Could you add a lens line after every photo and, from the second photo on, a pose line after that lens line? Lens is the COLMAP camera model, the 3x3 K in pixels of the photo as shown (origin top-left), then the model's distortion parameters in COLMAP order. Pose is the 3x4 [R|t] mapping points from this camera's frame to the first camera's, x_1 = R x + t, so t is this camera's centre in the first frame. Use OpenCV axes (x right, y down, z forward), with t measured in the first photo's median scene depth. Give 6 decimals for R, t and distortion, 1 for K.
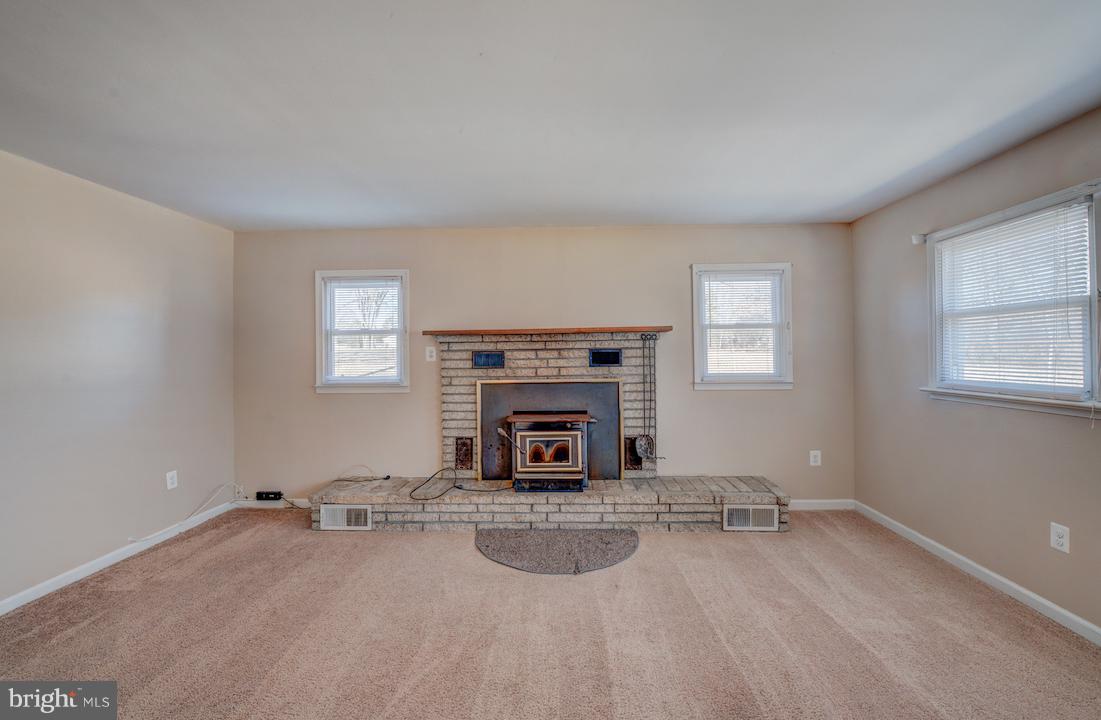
lens RADIAL K [[710.0, 0, 550.5], [0, 710.0, 360.0], [0, 0, 1]] dist [0.112913, 0.001047]
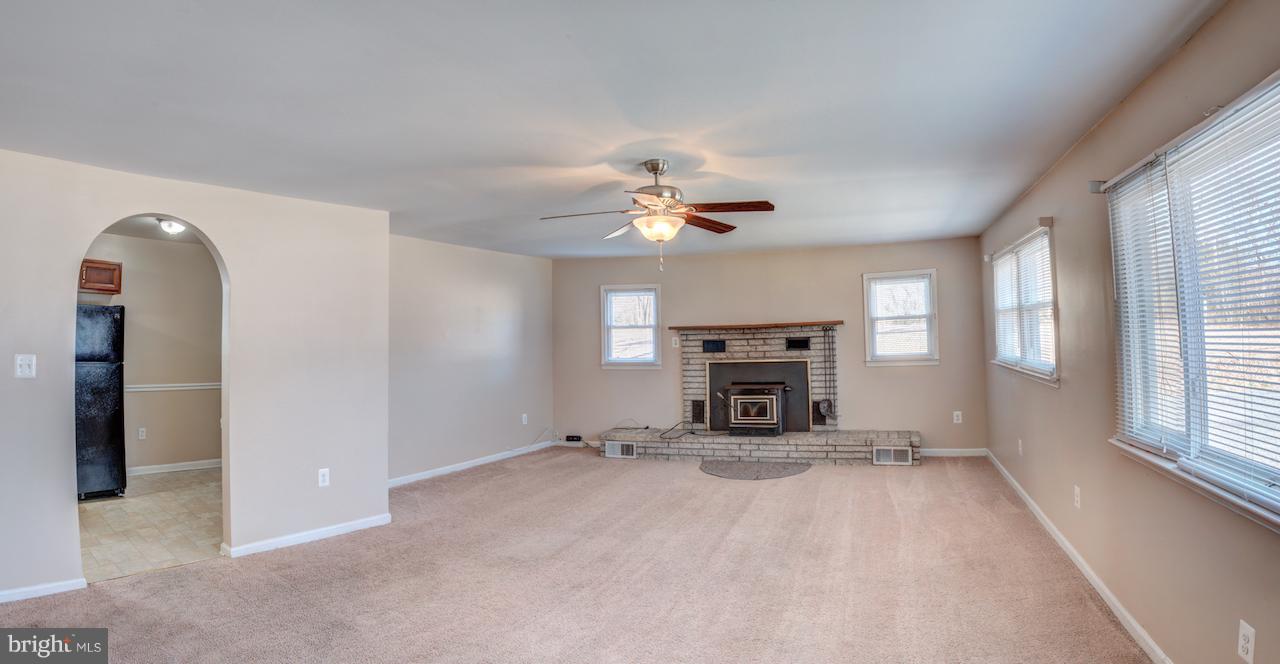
lens RADIAL K [[768.2, 0, 640.0], [0, 768.2, 332.0], [0, 0, 1]] dist [0.000098, 0.000042]
pose [[0.965195, -0.016569, -0.261006, 0.173611], [0.013917, 0.999831, -0.012007, -0.012752], [0.261161, 0.007957, 0.965262, -0.530656]]
